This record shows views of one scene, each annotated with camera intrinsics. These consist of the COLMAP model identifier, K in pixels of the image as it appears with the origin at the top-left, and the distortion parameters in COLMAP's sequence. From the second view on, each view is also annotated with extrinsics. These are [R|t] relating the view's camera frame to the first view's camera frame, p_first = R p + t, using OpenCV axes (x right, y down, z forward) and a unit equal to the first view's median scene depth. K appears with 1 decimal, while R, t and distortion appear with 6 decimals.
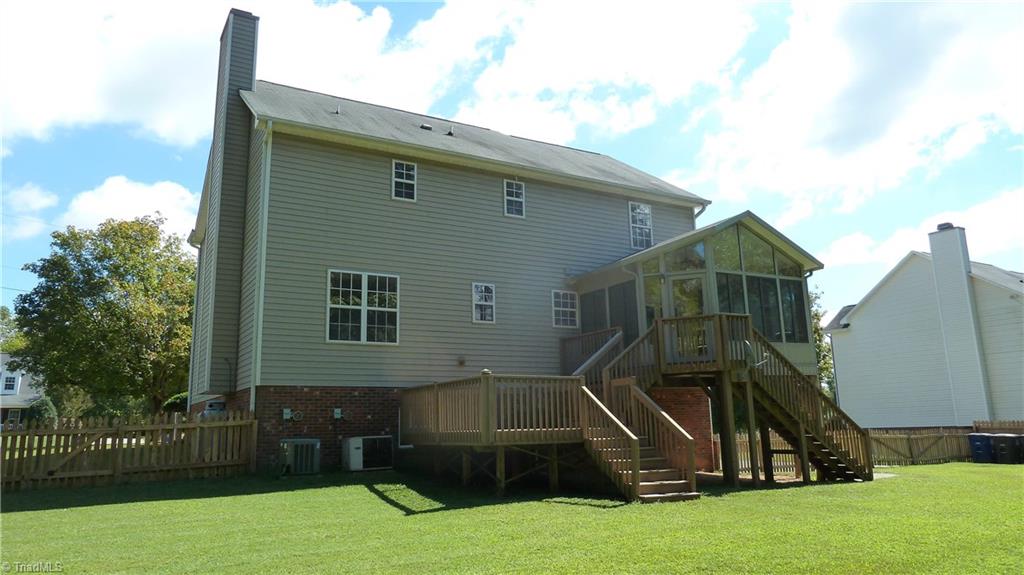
lens RADIAL K [[712.5, 0, 510.1], [0, 712.5, 286.0], [0, 0, 1]] dist [-0.036684, 0.006065]
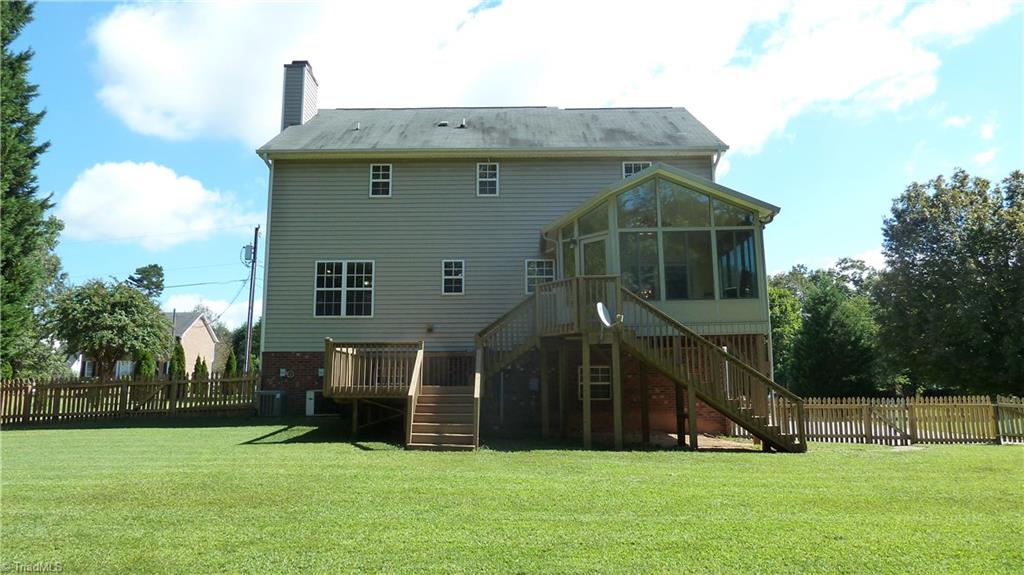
lens RADIAL K [[712.5, 0, 511.5], [0, 712.5, 286.9], [0, 0, 1]] dist [-0.036684, 0.006065]
pose [[0.854092, -0.057005, -0.516988, 0.669141], [0.084714, 0.995949, 0.030136, 0.013954], [0.513176, -0.069535, 0.855462, 0.078336]]
